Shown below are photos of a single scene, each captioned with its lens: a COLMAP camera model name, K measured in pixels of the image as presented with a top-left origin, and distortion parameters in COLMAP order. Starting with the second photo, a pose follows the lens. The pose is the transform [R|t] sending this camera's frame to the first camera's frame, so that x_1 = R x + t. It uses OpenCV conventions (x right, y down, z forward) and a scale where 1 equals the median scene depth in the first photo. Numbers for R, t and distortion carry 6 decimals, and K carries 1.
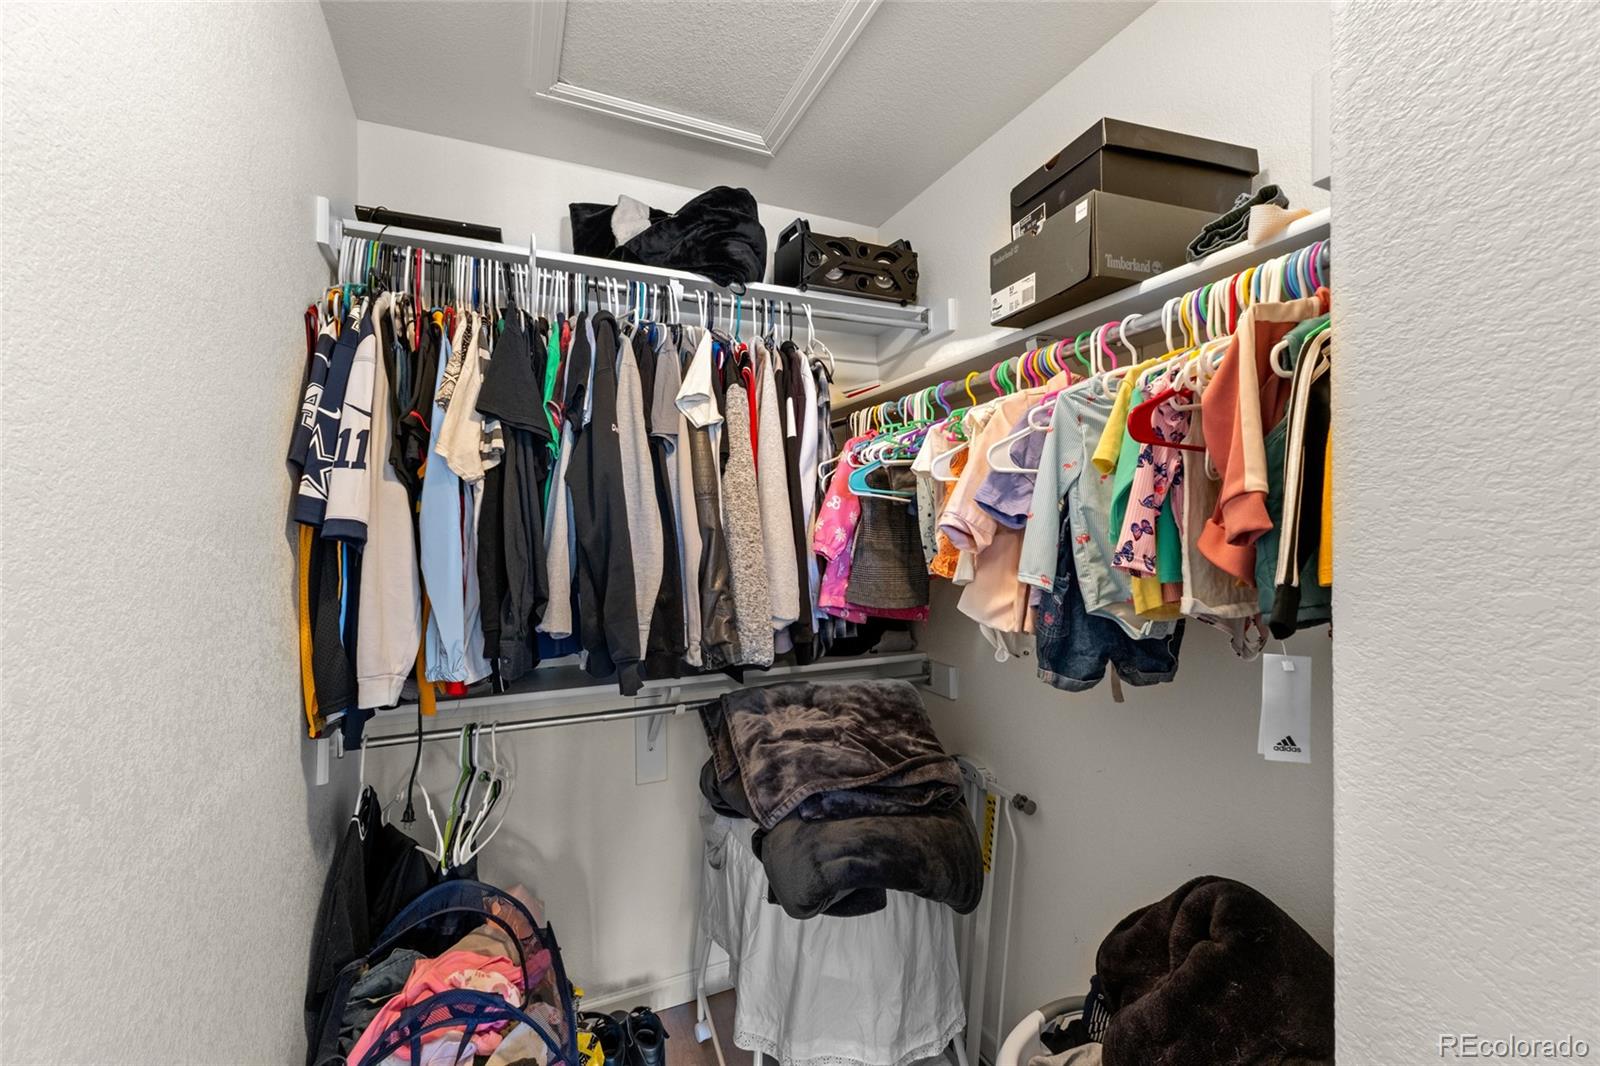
lens RADIAL K [[680.0, 0, 804.9], [0, 680.0, 536.5], [0, 0, 1]] dist [0.008218, -0.001453]
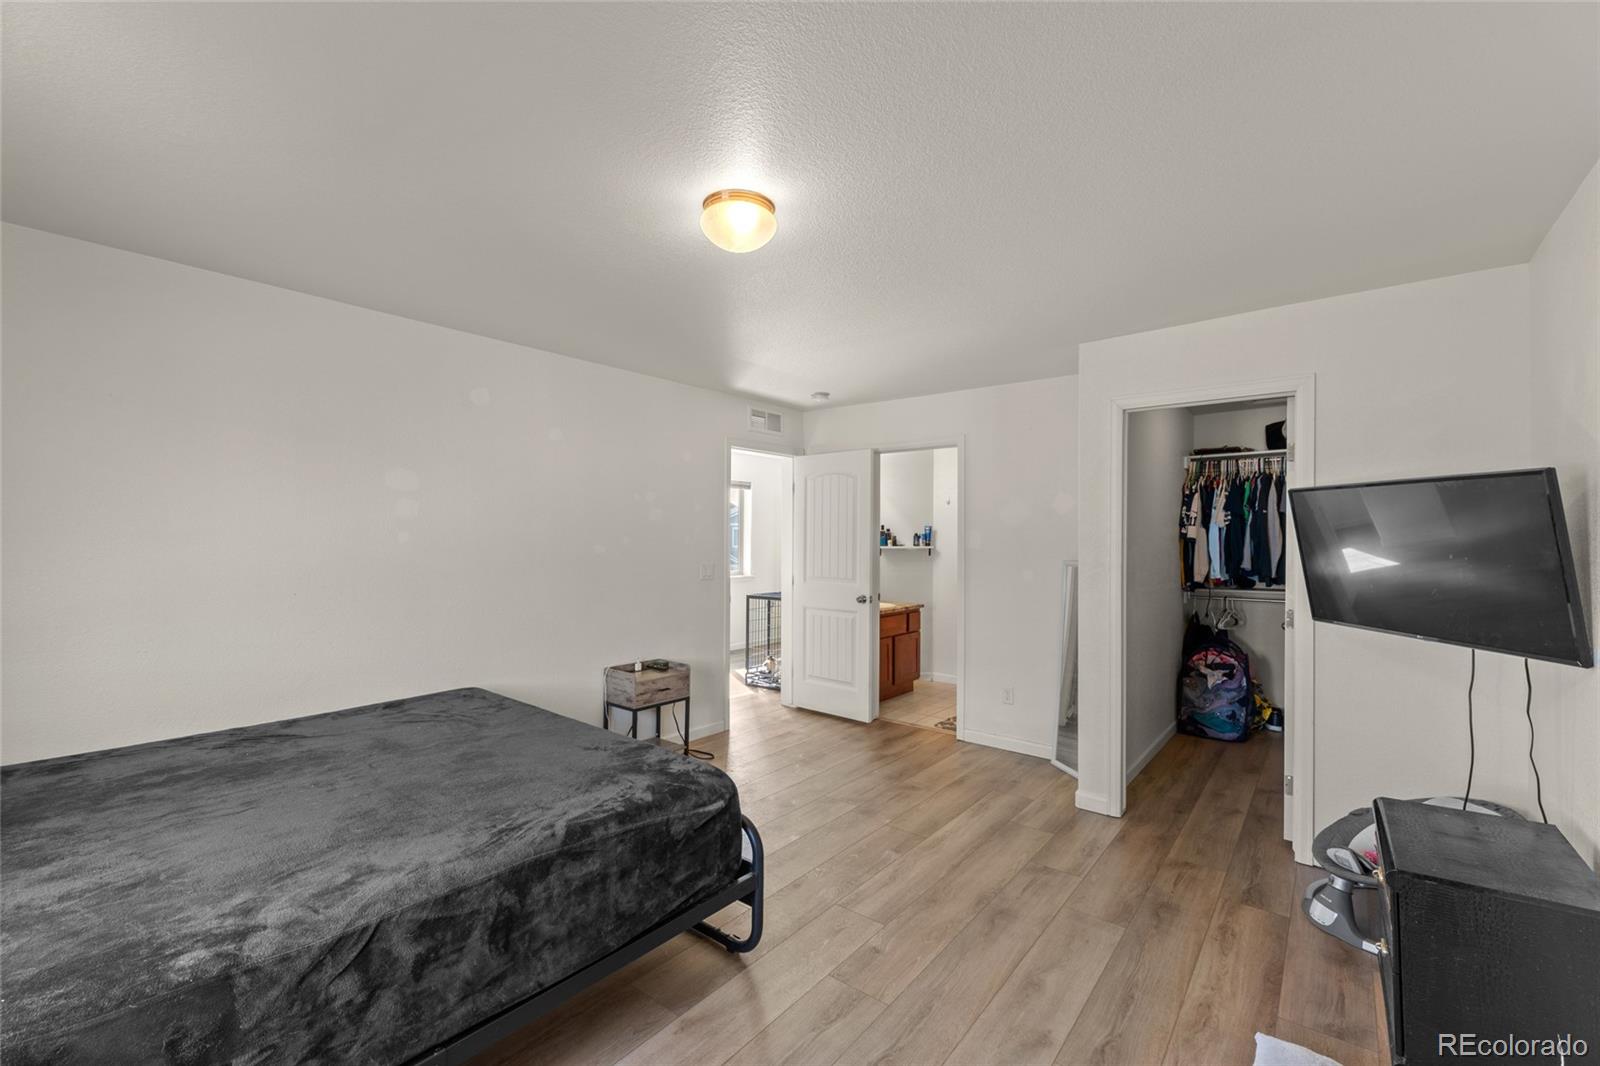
lens RADIAL K [[680.0, 0, 804.4], [0, 680.0, 534.0], [0, 0, 1]] dist [0.008218, -0.001453]
pose [[0.457037, 0.000574, -0.889448, 1.845743], [-0.006003, 0.999979, -0.002439, -0.019038], [0.889428, 0.006454, 0.457031, -2.840447]]
